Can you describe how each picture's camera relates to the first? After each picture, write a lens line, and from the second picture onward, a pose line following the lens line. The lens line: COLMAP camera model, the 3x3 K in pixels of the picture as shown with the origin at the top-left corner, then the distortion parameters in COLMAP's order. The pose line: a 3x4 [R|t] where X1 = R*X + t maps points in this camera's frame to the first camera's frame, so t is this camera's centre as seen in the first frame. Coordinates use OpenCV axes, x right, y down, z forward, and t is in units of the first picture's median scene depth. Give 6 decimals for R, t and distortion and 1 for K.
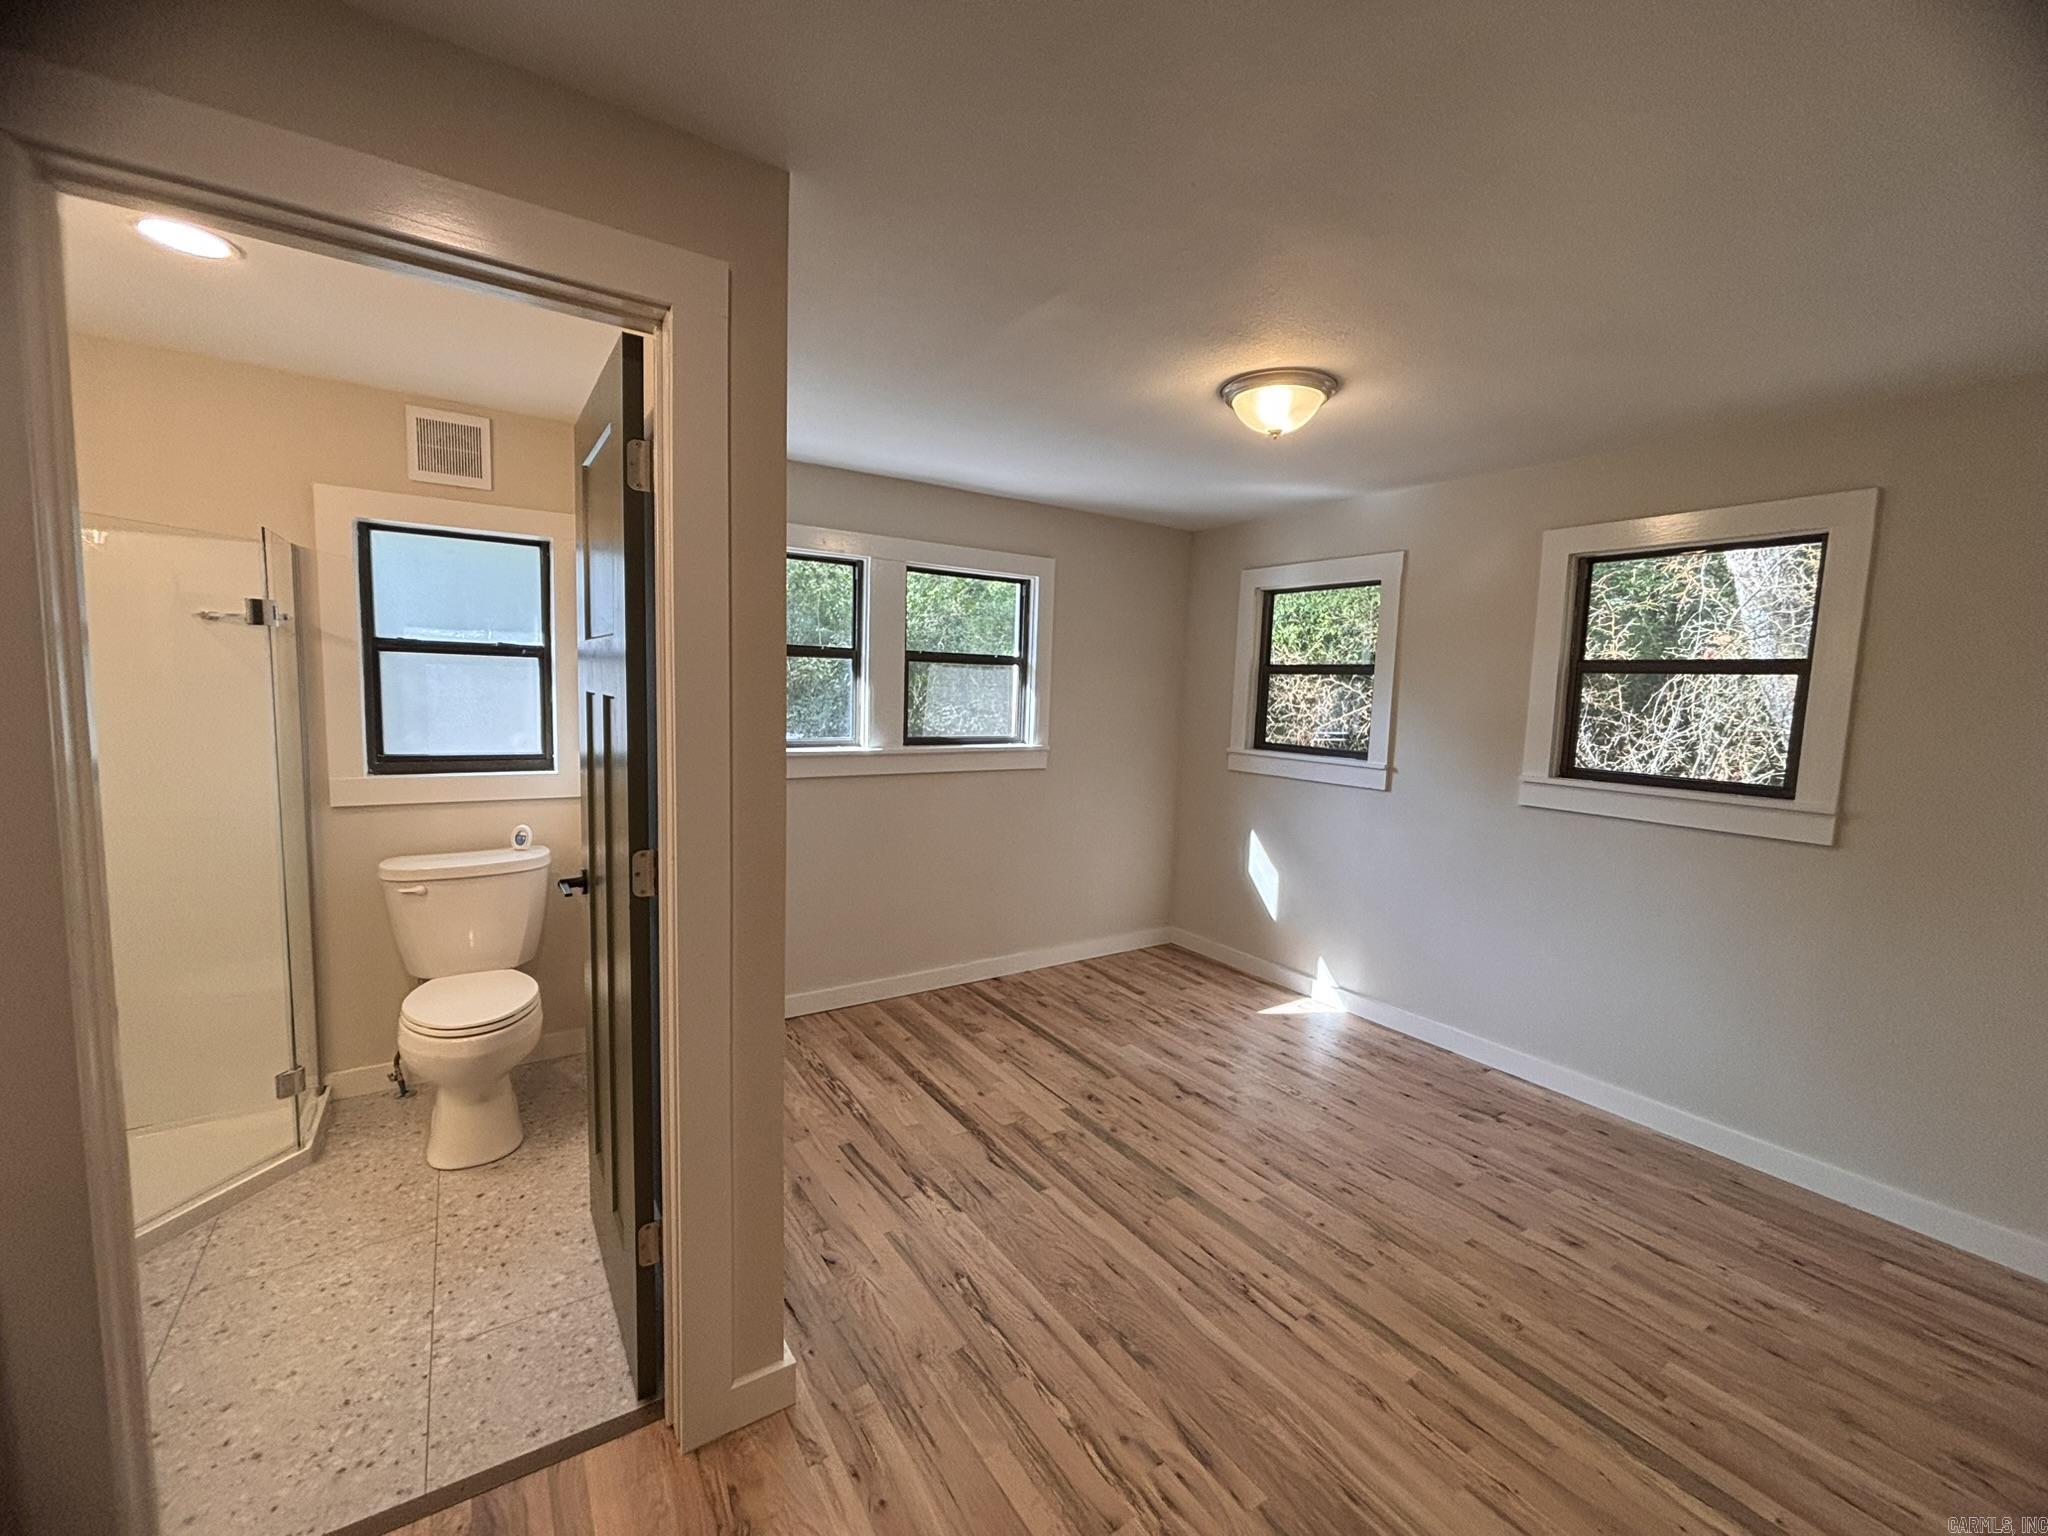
lens RADIAL K [[835.6, 0, 1024.0], [0, 835.6, 768.0], [0, 0, 1]] dist [-0.001191, 0.000241]
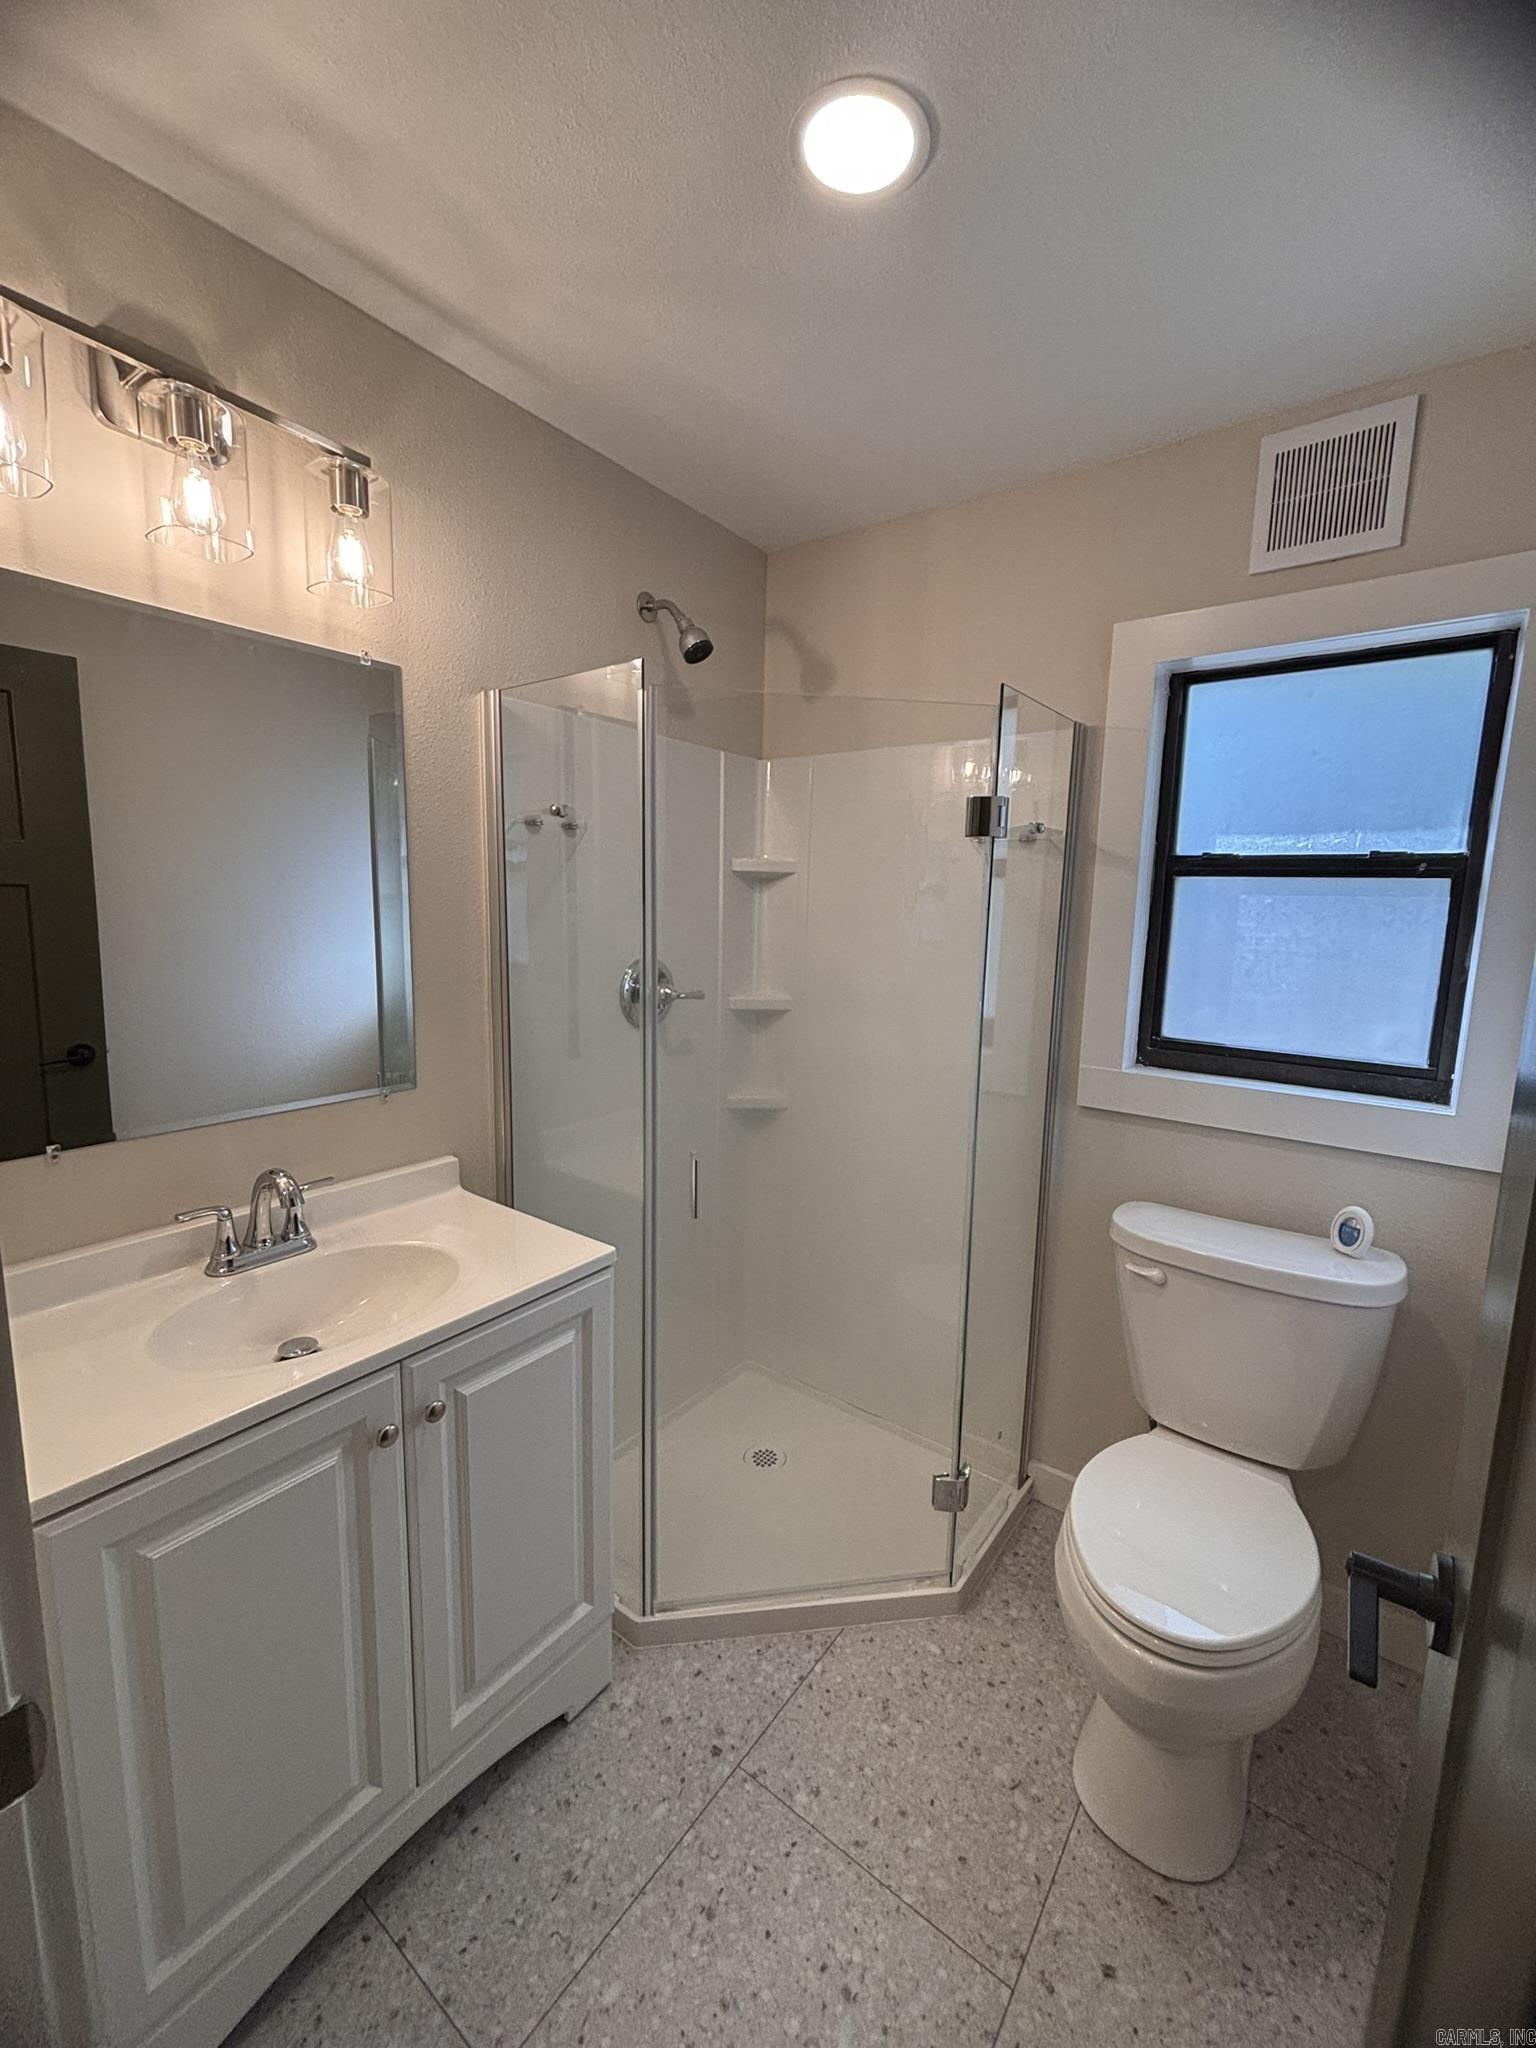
lens RADIAL K [[835.6, 0, 767.0], [0, 835.6, 1018.4], [0, 0, 1]] dist [-0.001191, 0.000241]
pose [[0.333609, 0.108670, -0.936427, -0.268545], [-0.105514, 0.991396, 0.077459, -0.049400], [0.936788, 0.072965, 0.342205, 0.503457]]
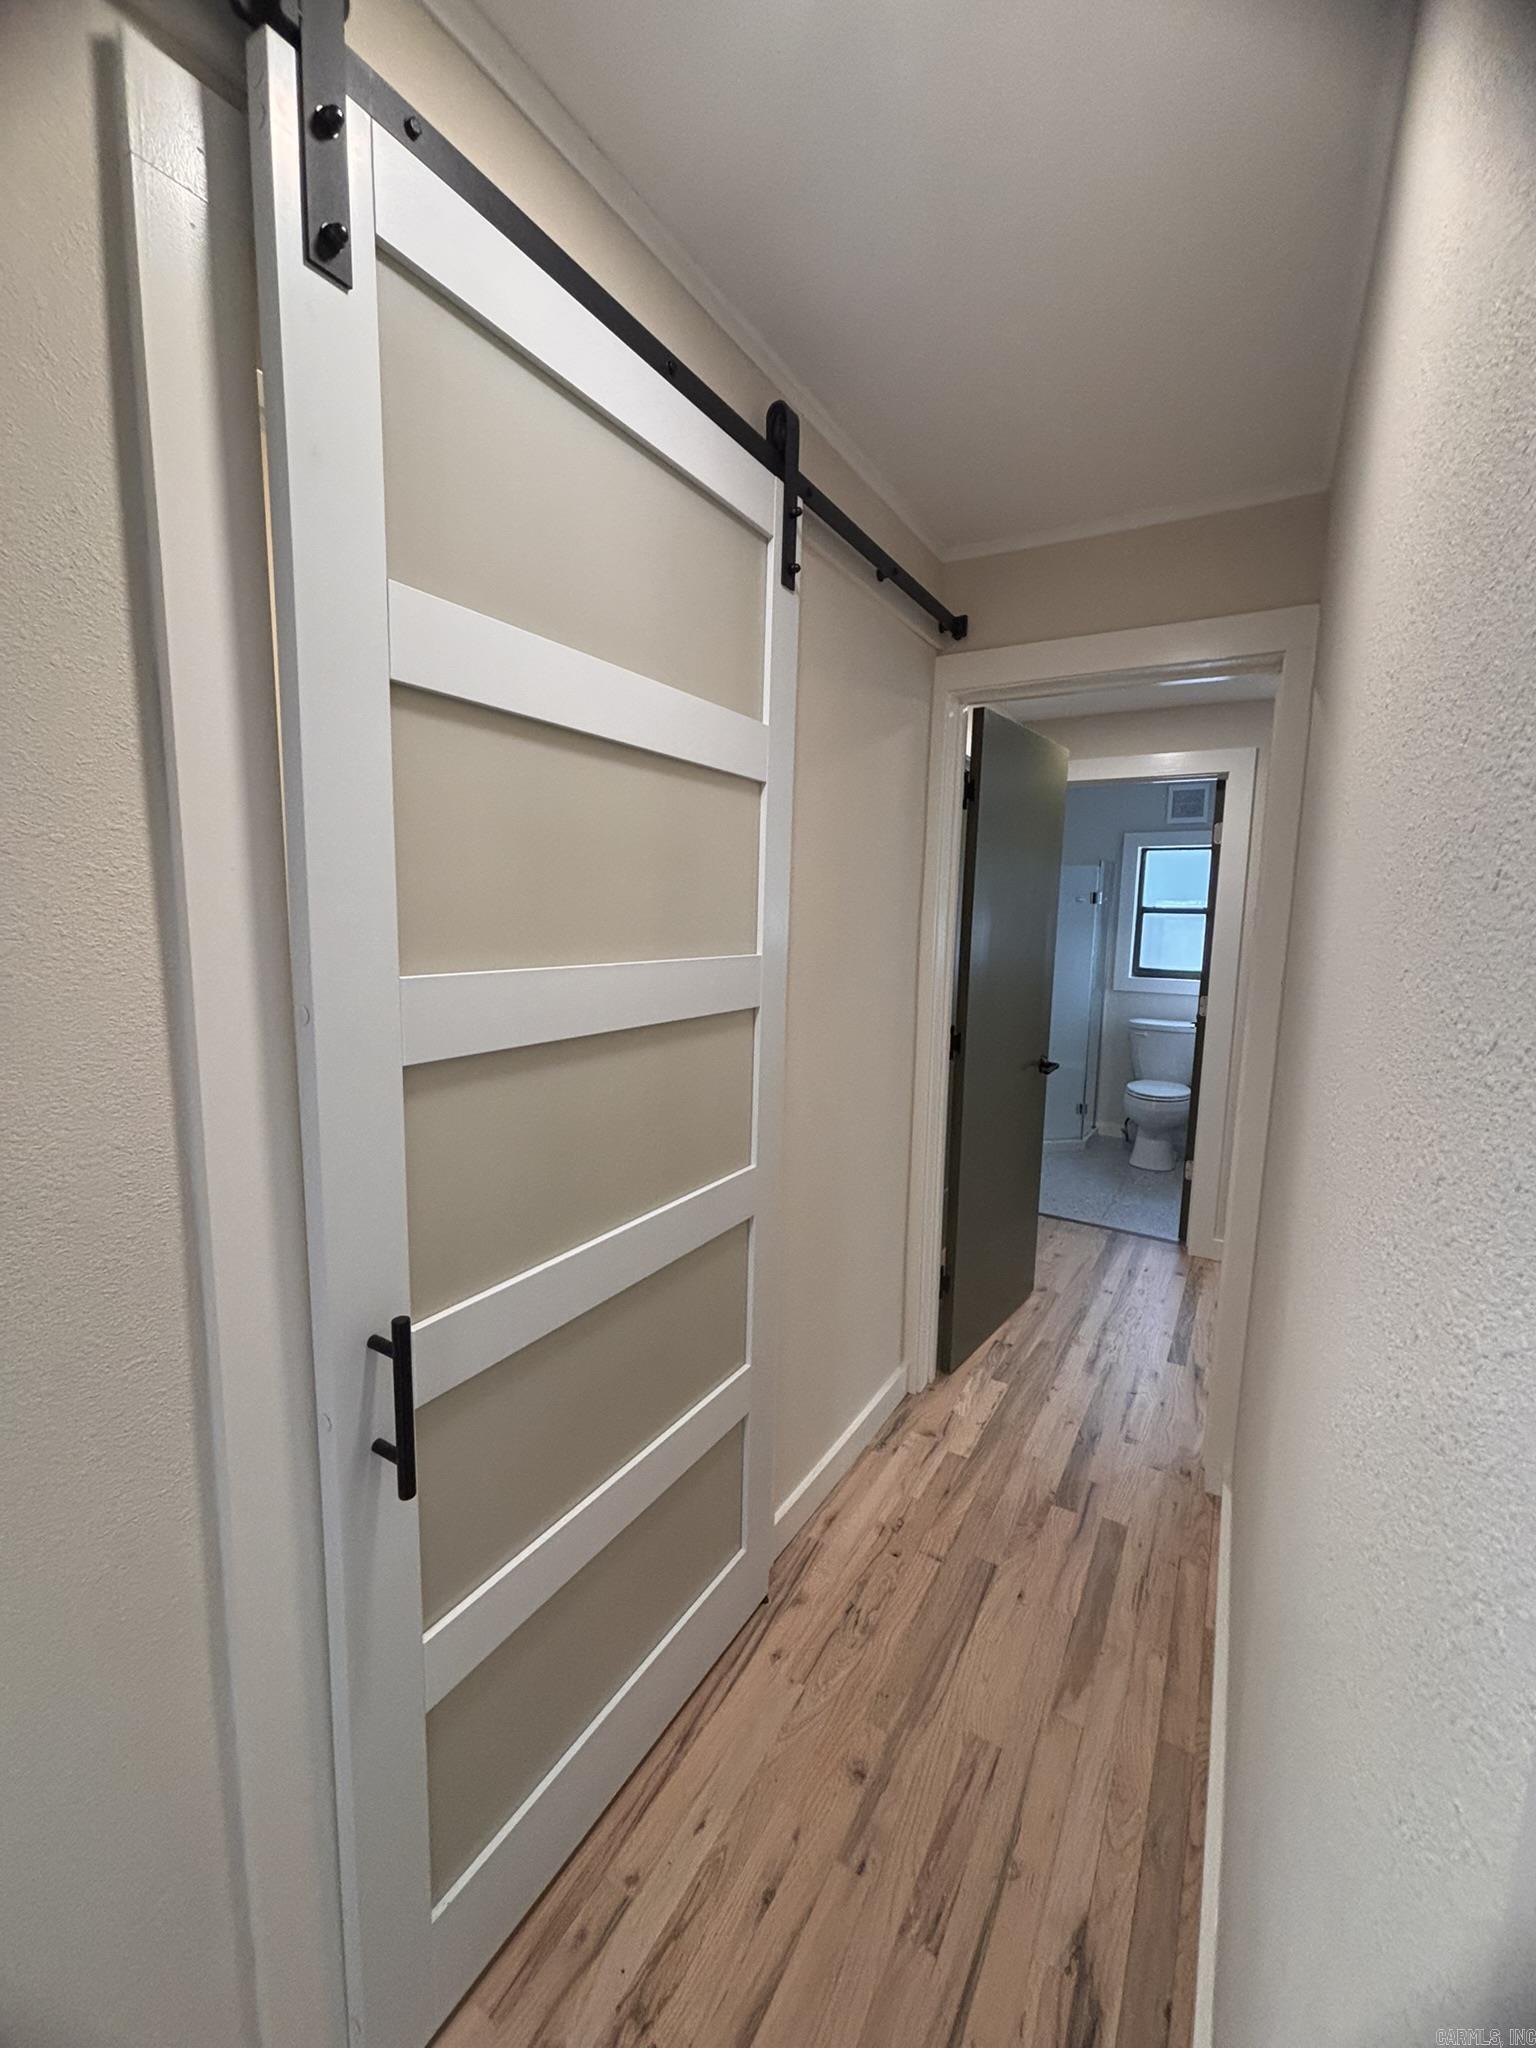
lens RADIAL K [[835.6, 0, 767.0], [0, 835.6, 1018.4], [0, 0, 1]] dist [-0.001191, 0.000241]
pose [[0.427134, 0.086891, -0.900004, 0.636438], [-0.087664, 0.994662, 0.054425, 0.073954], [0.899929, 0.055651, 0.432471, -0.623914]]
